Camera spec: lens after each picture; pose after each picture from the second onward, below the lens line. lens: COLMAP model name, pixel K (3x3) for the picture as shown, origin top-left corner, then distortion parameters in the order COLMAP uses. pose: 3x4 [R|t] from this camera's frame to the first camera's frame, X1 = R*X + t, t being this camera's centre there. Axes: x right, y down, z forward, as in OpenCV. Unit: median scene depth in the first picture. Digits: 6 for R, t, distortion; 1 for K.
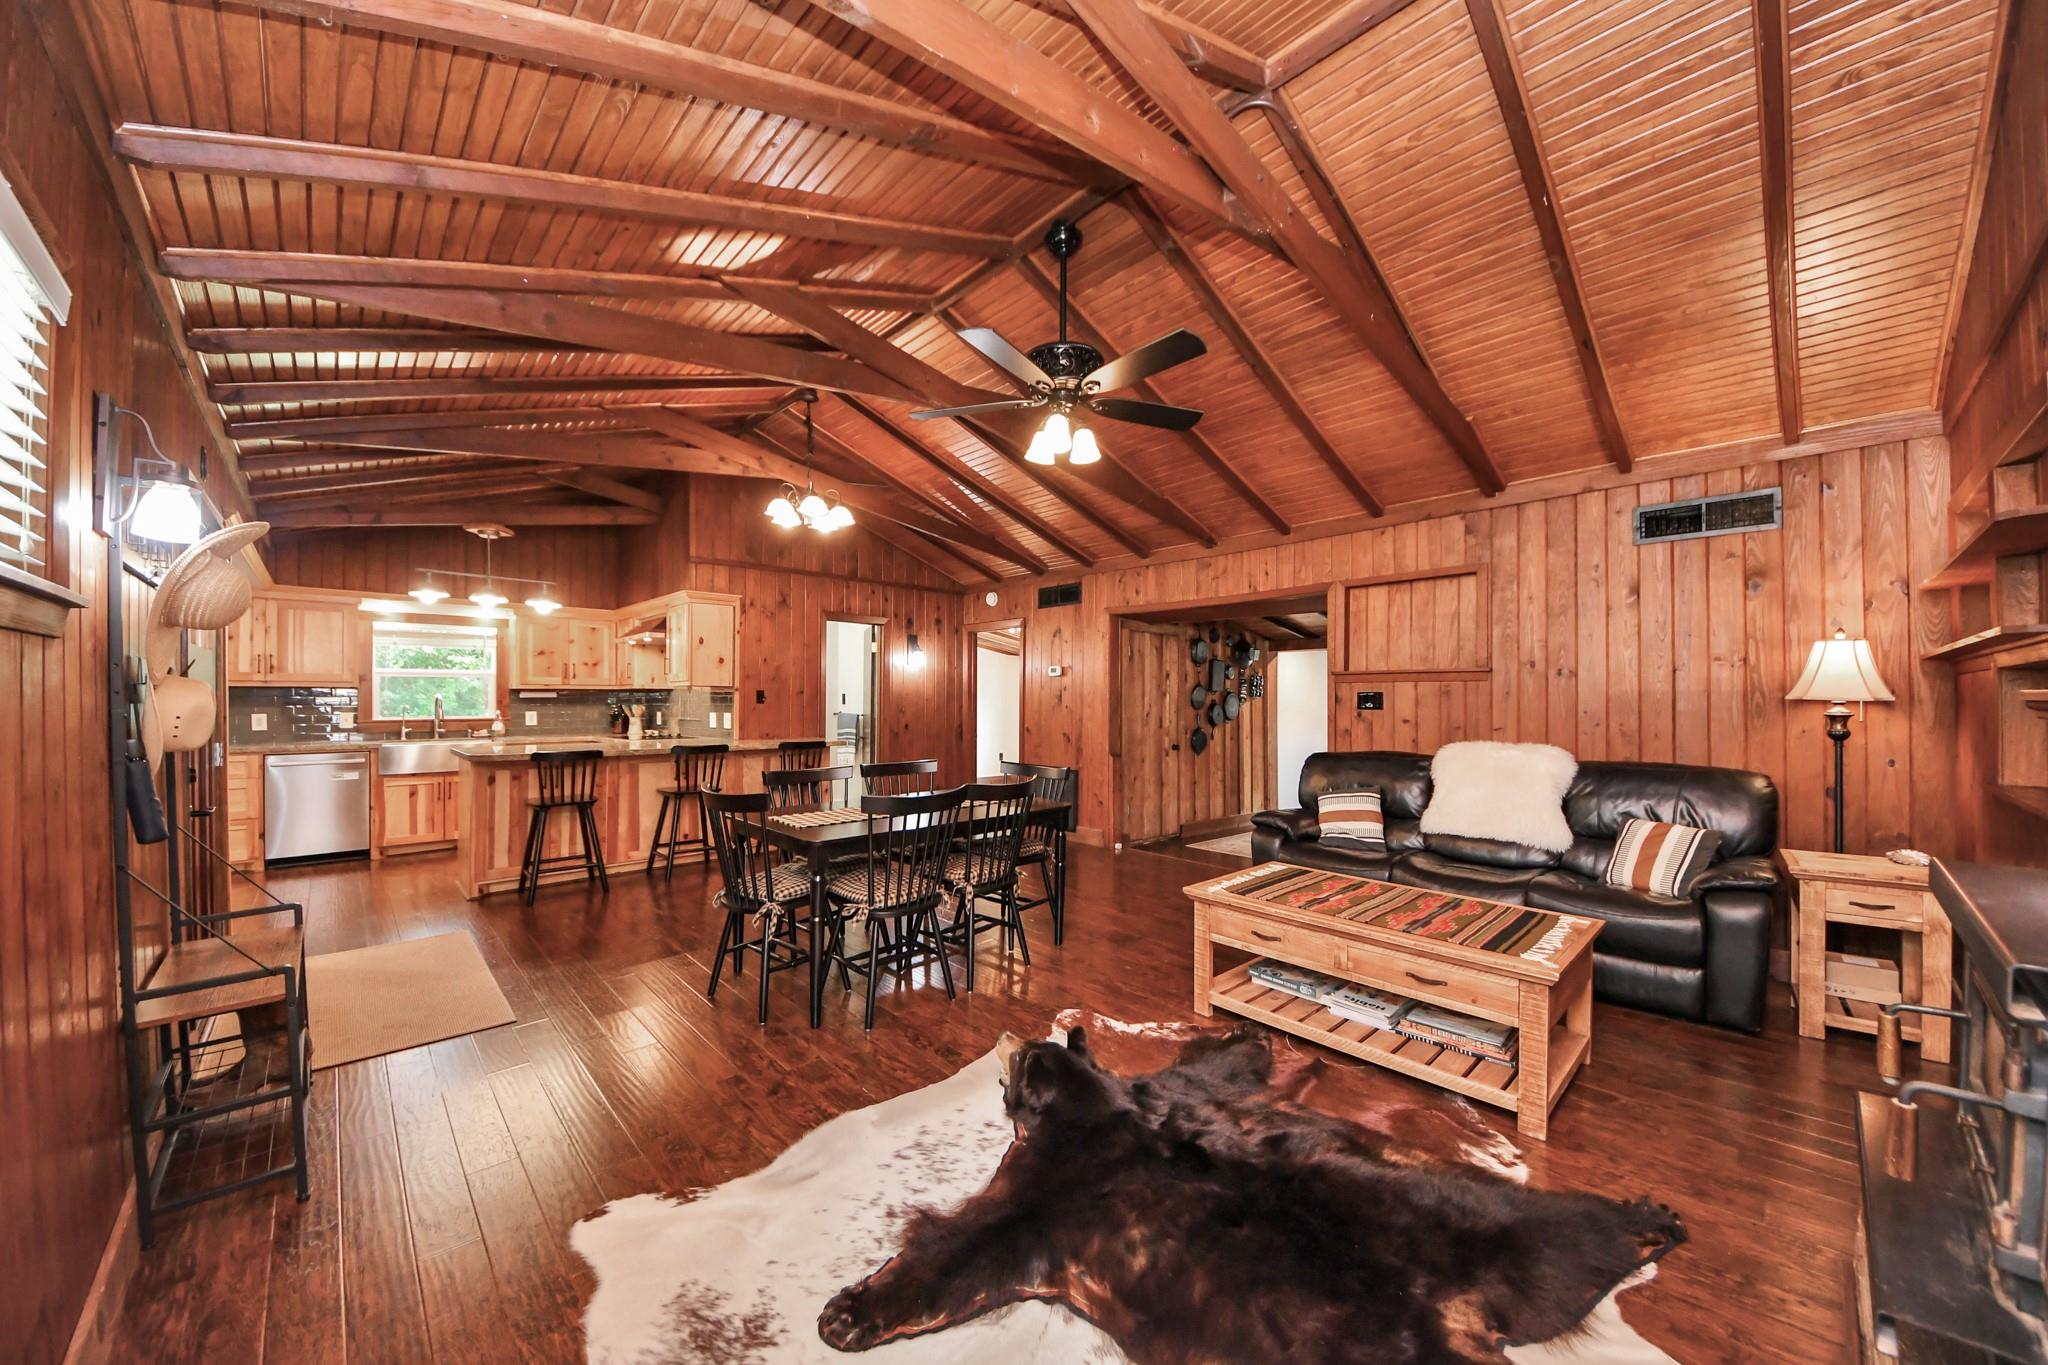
lens RADIAL K [[730.5, 0, 1031.9], [0, 730.5, 689.9], [0, 0, 1]] dist [-0.000873, -0.000216]
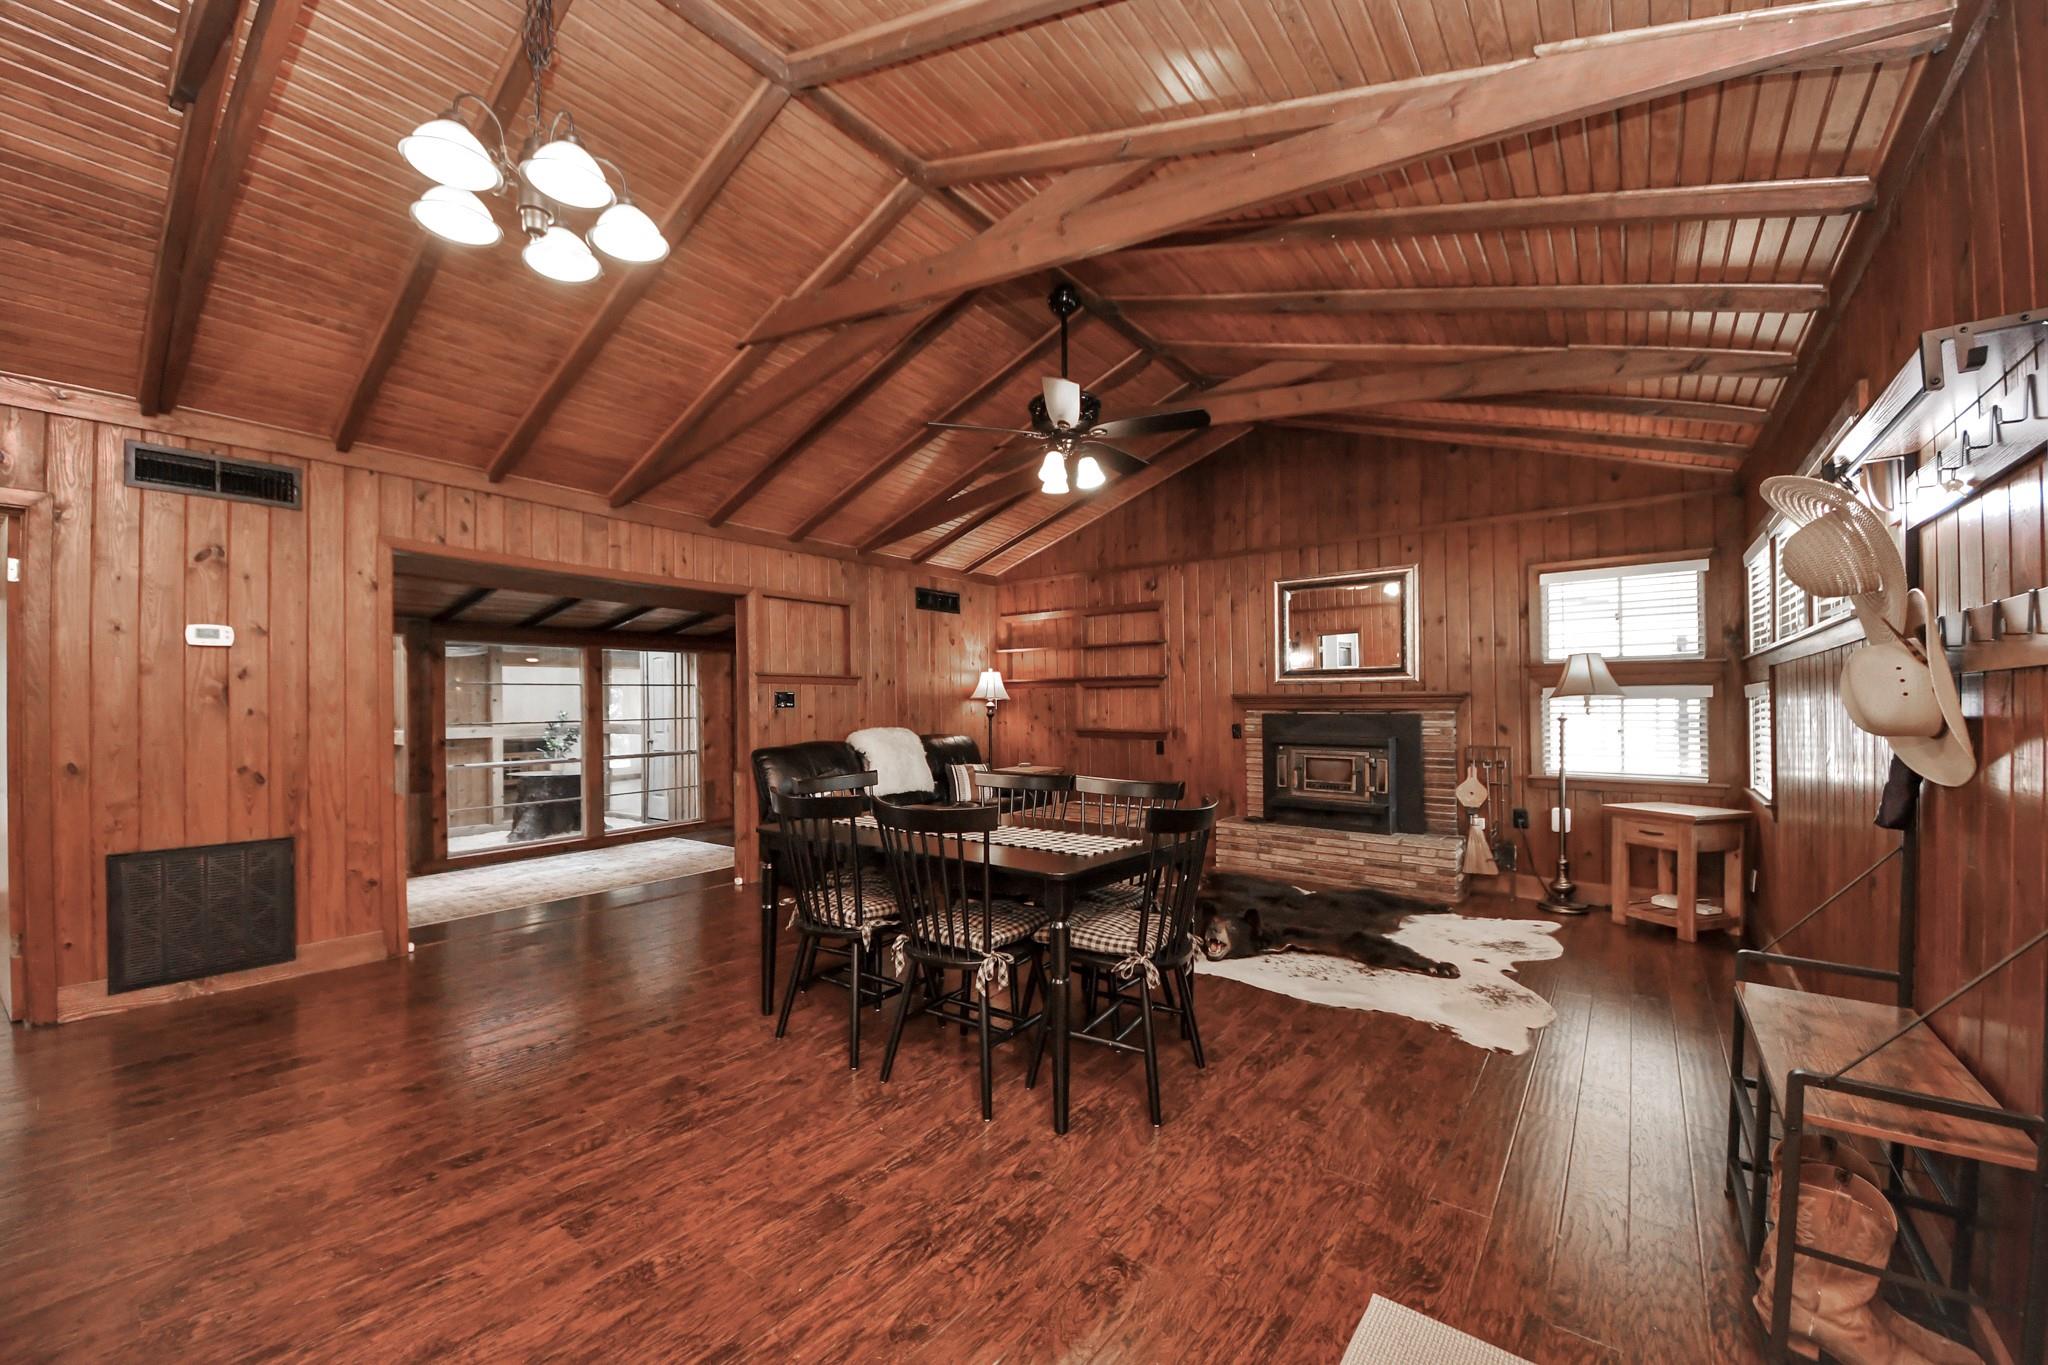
lens RADIAL K [[716.4, 0, 1016.2], [0, 716.4, 704.1], [0, 0, 1]] dist [0.001506, 0.000043]
pose [[-0.123935, 0.002027, 0.992288, -0.605832], [-0.006311, 0.999976, -0.002830, 0.019282], [-0.992270, -0.006613, -0.123919, 0.687680]]
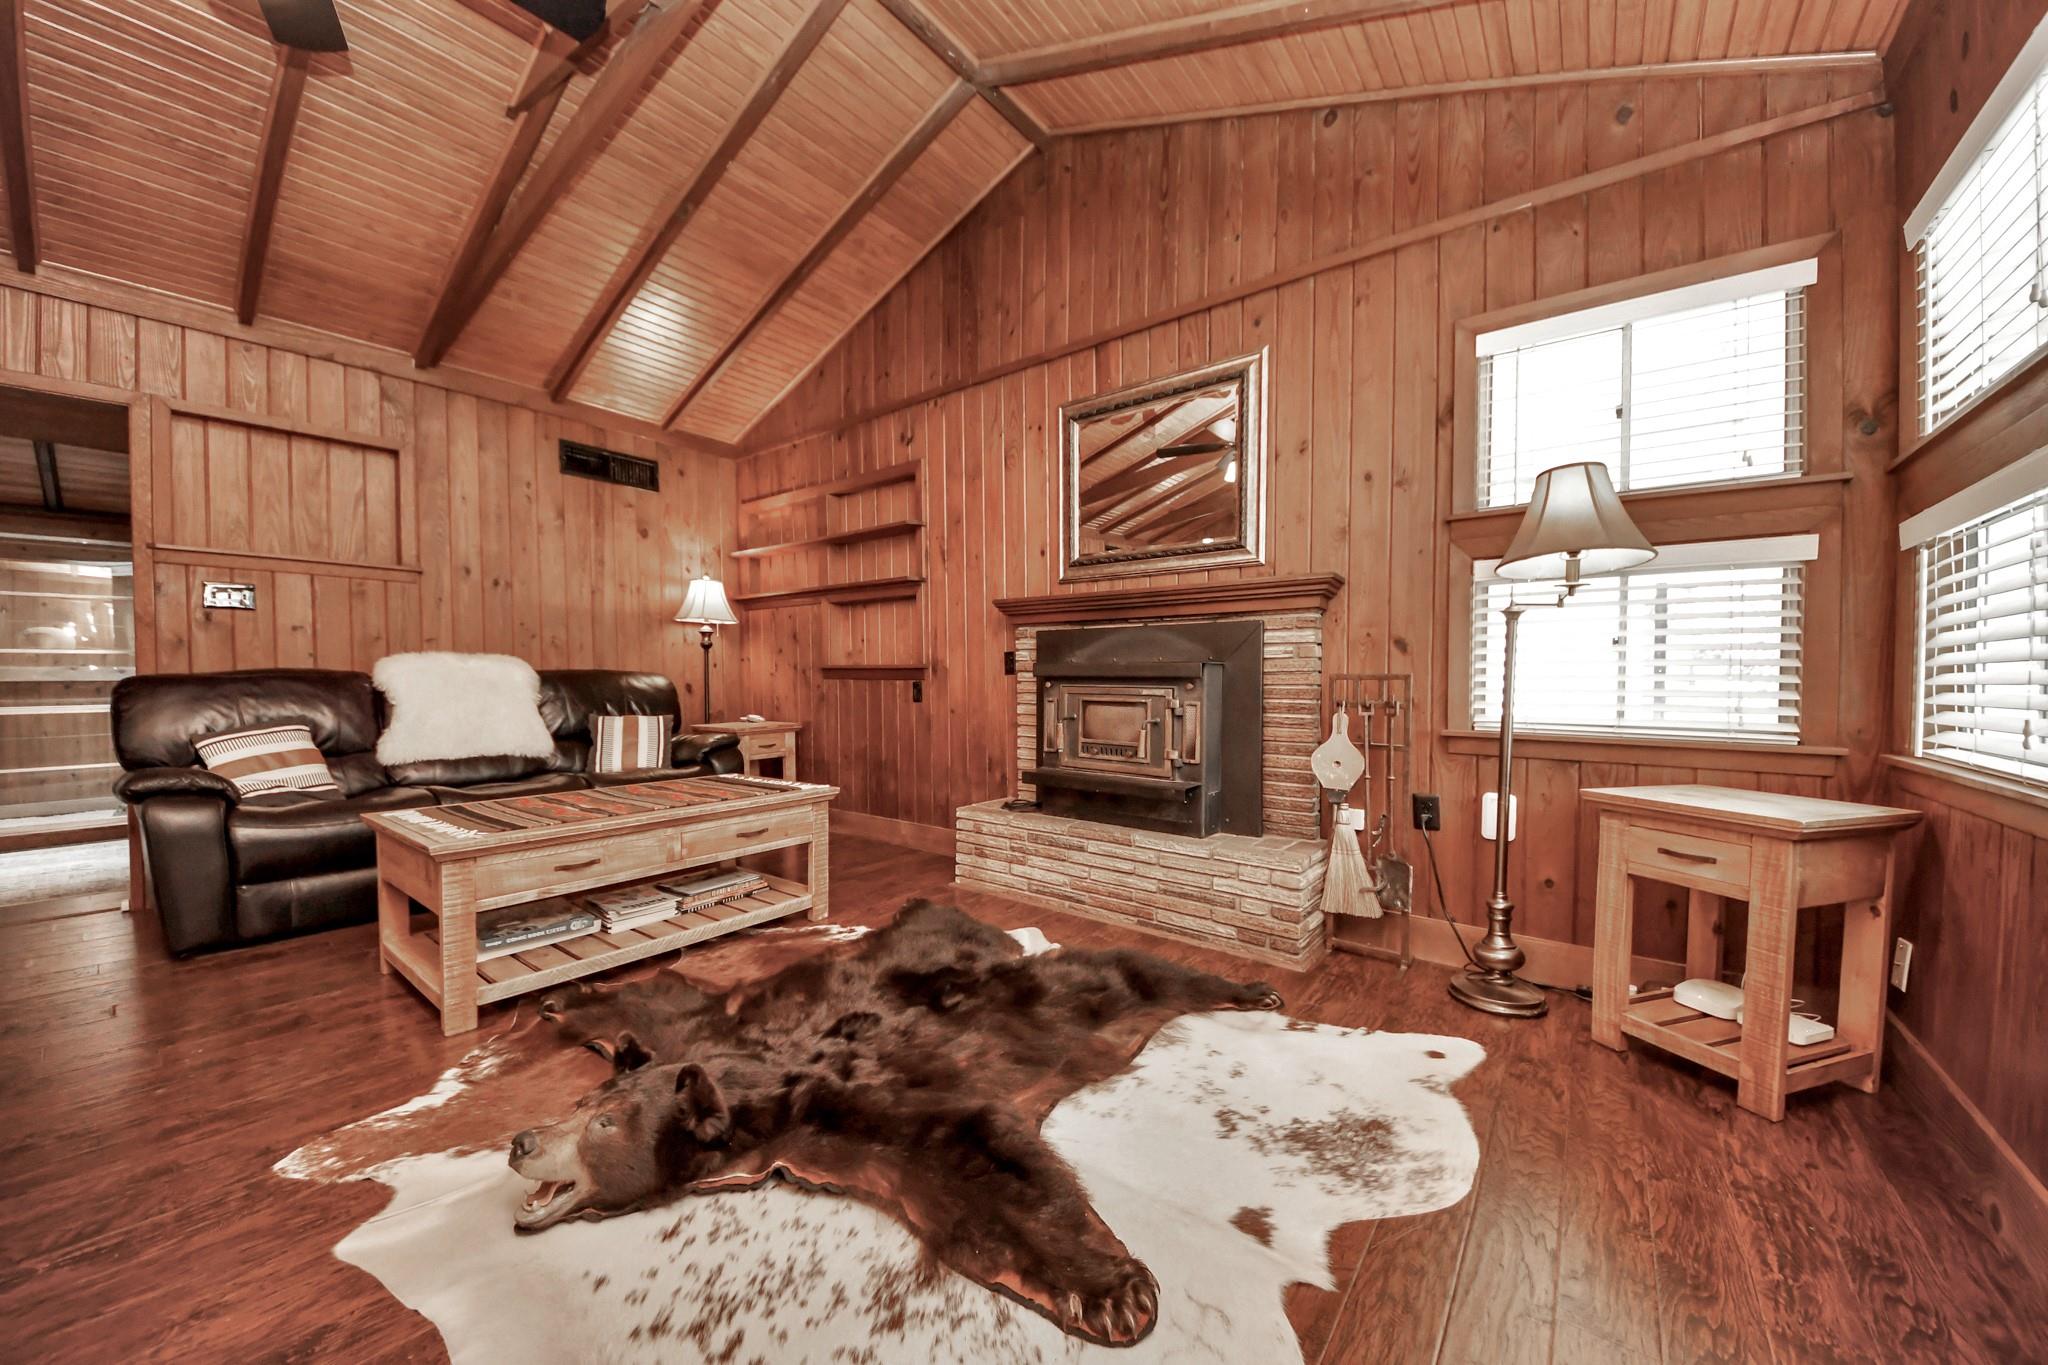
lens RADIAL K [[704.3, 0, 1049.8], [0, 704.3, 700.8], [0, 0, 1]] dist [-0.000769, -0.000159]
pose [[-0.178848, -0.036465, 0.983201, -0.251967], [-0.018642, 0.999259, 0.033670, 0.065515], [-0.983700, -0.012307, -0.179395, 0.327109]]
